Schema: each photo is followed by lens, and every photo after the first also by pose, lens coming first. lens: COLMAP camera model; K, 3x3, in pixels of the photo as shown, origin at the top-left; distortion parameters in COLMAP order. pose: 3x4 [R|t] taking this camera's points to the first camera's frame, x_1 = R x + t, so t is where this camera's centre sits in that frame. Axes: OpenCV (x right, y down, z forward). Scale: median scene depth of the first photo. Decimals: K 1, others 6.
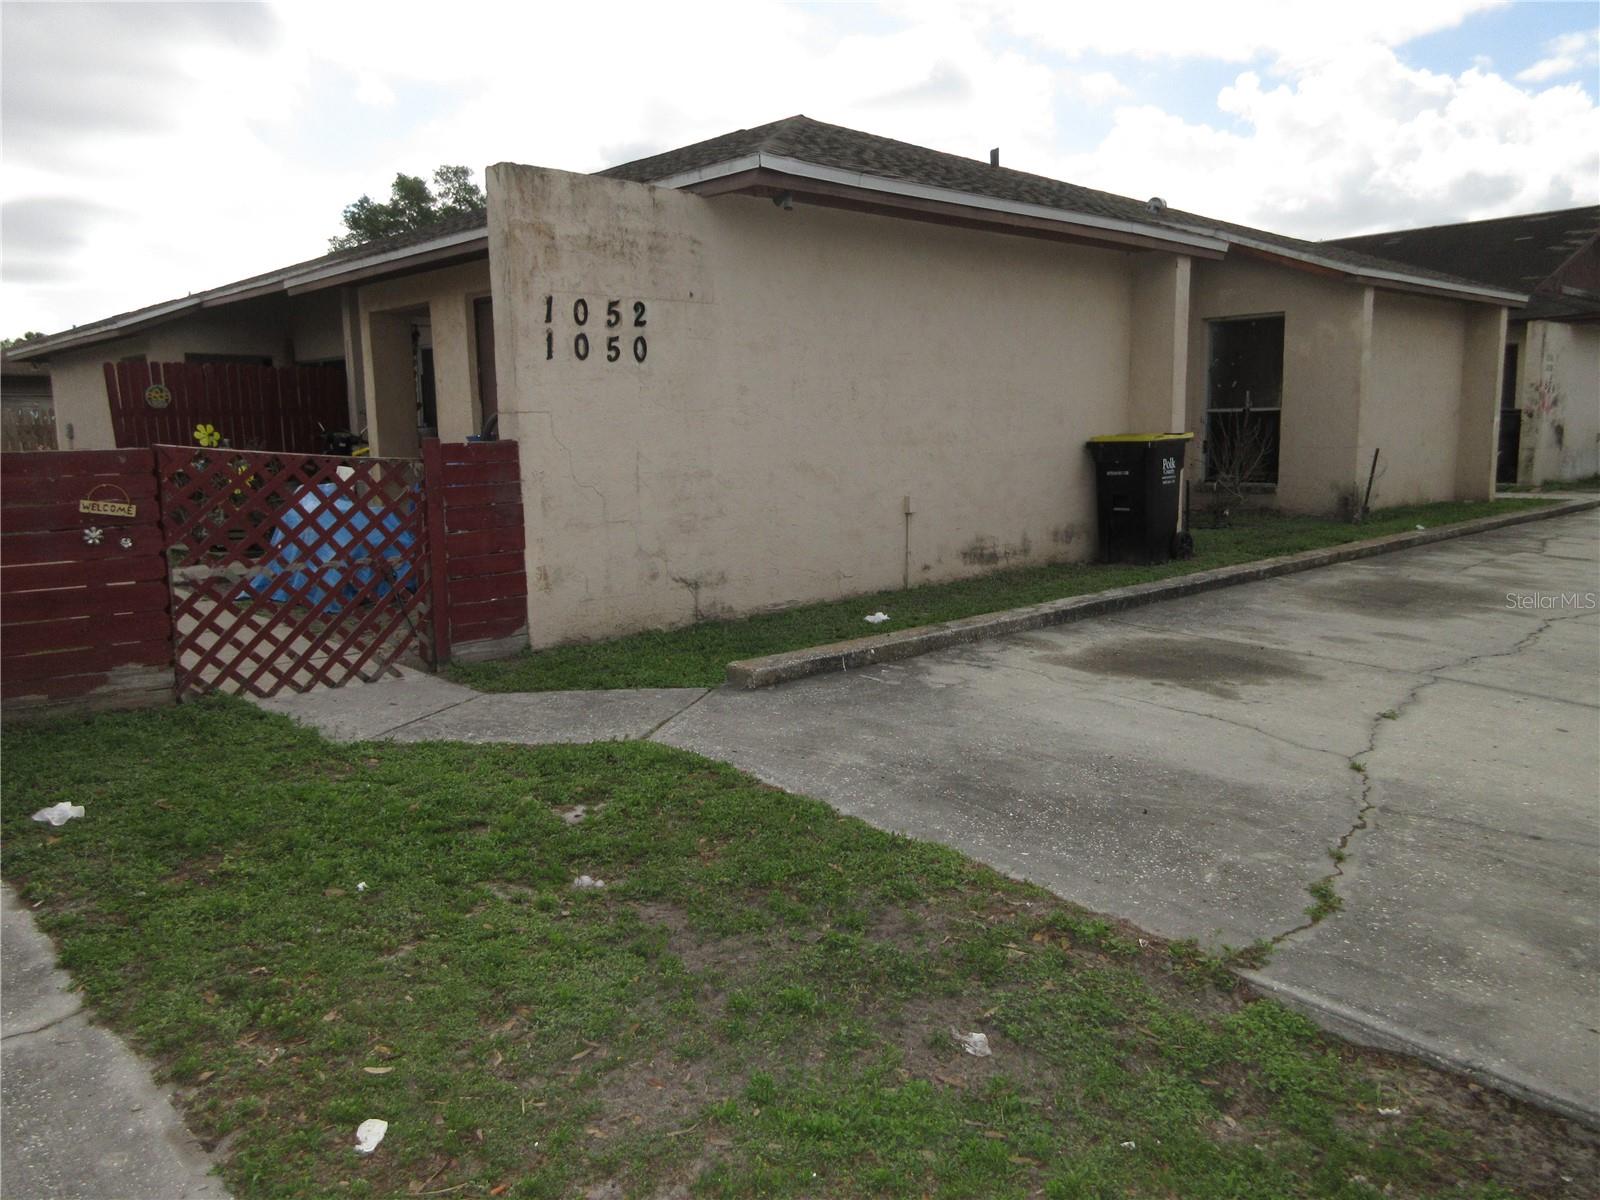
lens RADIAL K [[1203.2, 0, 791.8], [0, 1203.2, 600.9], [0, 0, 1]] dist [0.031123, -0.006969]
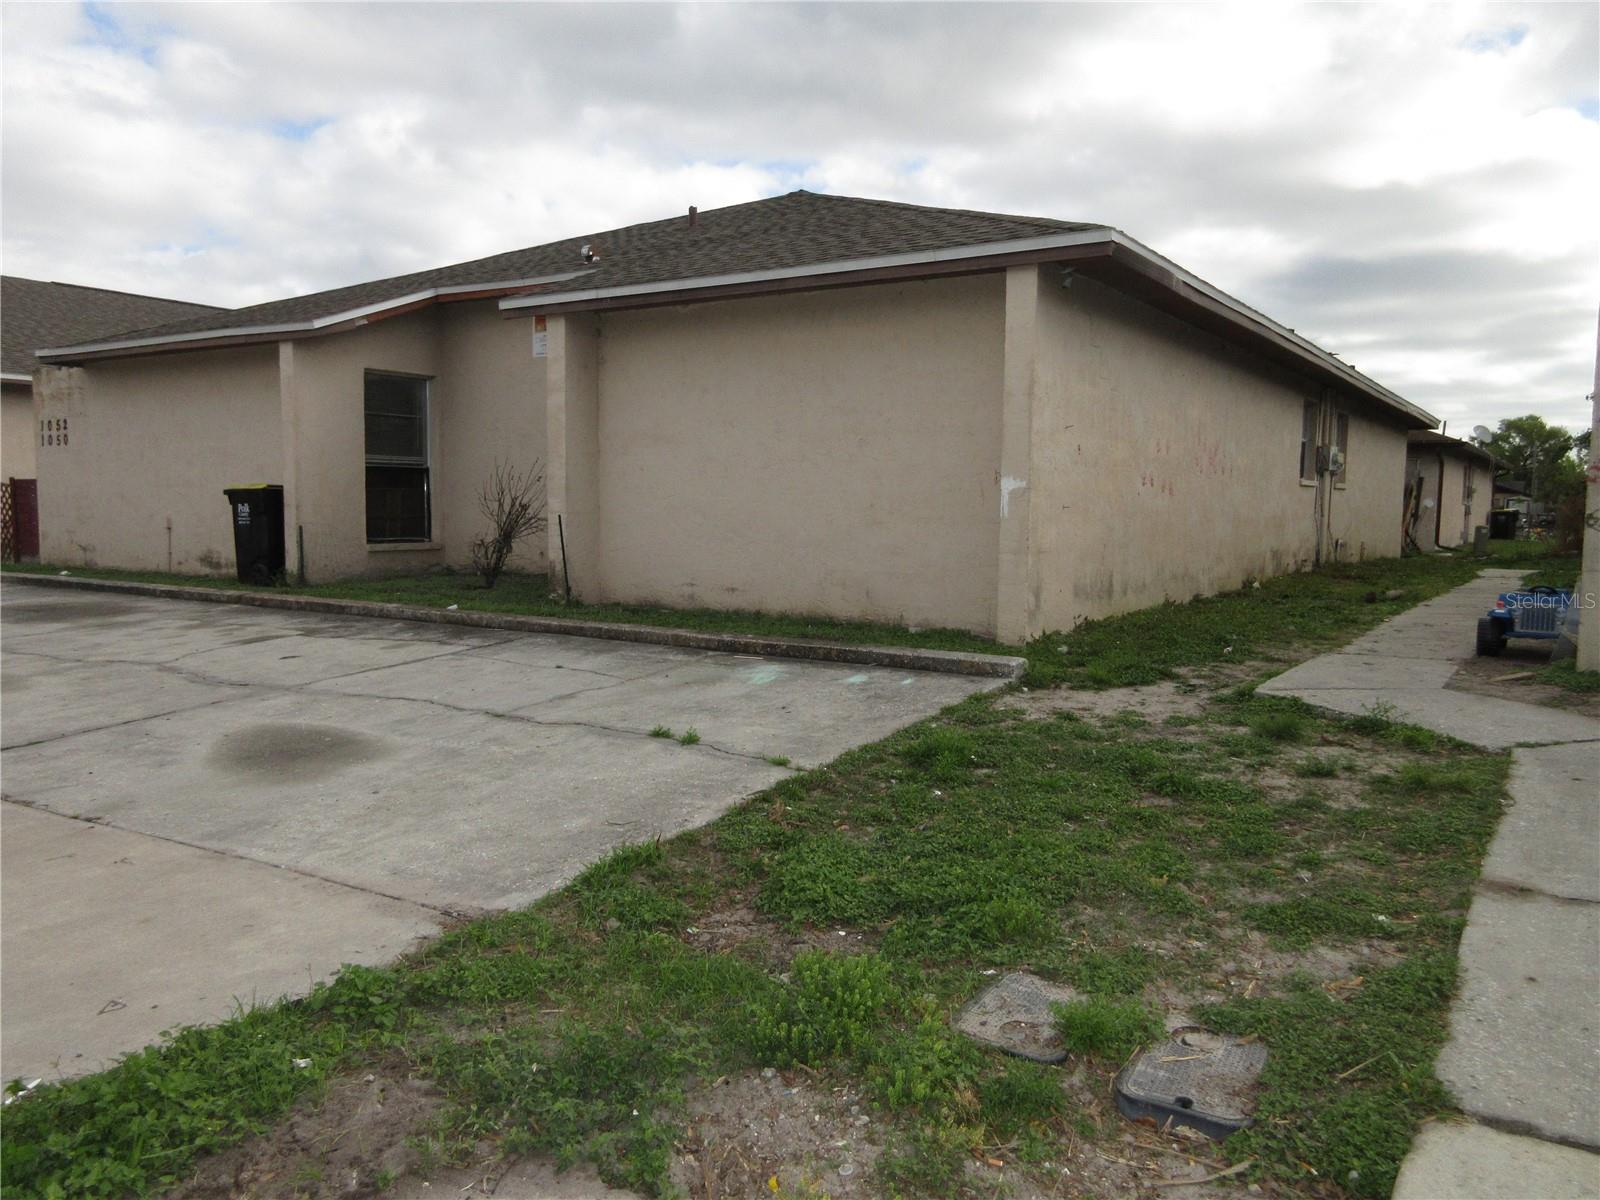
lens RADIAL K [[1203.2, 0, 791.8], [0, 1203.2, 600.9], [0, 0, 1]] dist [0.031123, -0.006969]
pose [[0.228822, 0.102545, -0.968052, 2.393248], [-0.152268, 0.985966, 0.068451, -0.272610], [0.961486, 0.131741, 0.241225, 1.786768]]
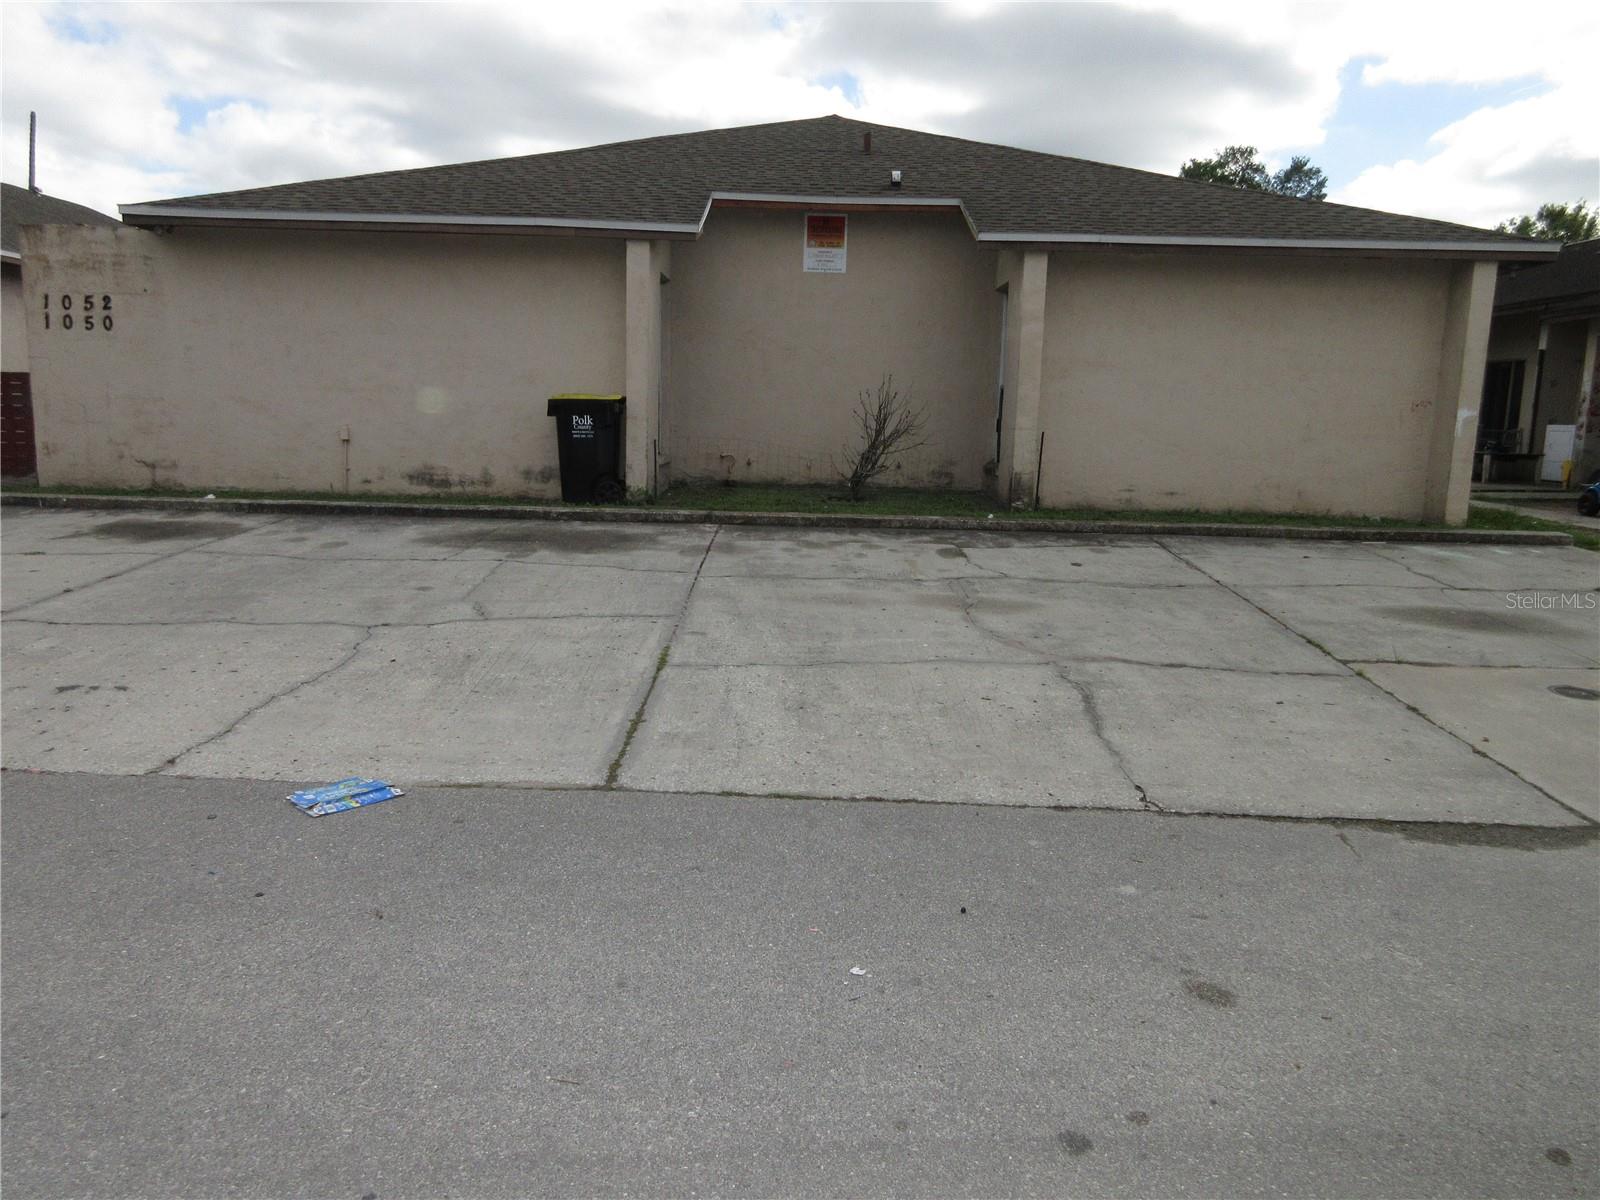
lens RADIAL K [[1203.2, 0, 791.8], [0, 1203.2, 600.9], [0, 0, 1]] dist [0.031123, -0.006969]
pose [[0.721835, 0.144411, -0.676830, 1.814845], [-0.136717, 0.988469, 0.065096, -0.062485], [0.678427, 0.045545, 0.733255, 0.404657]]
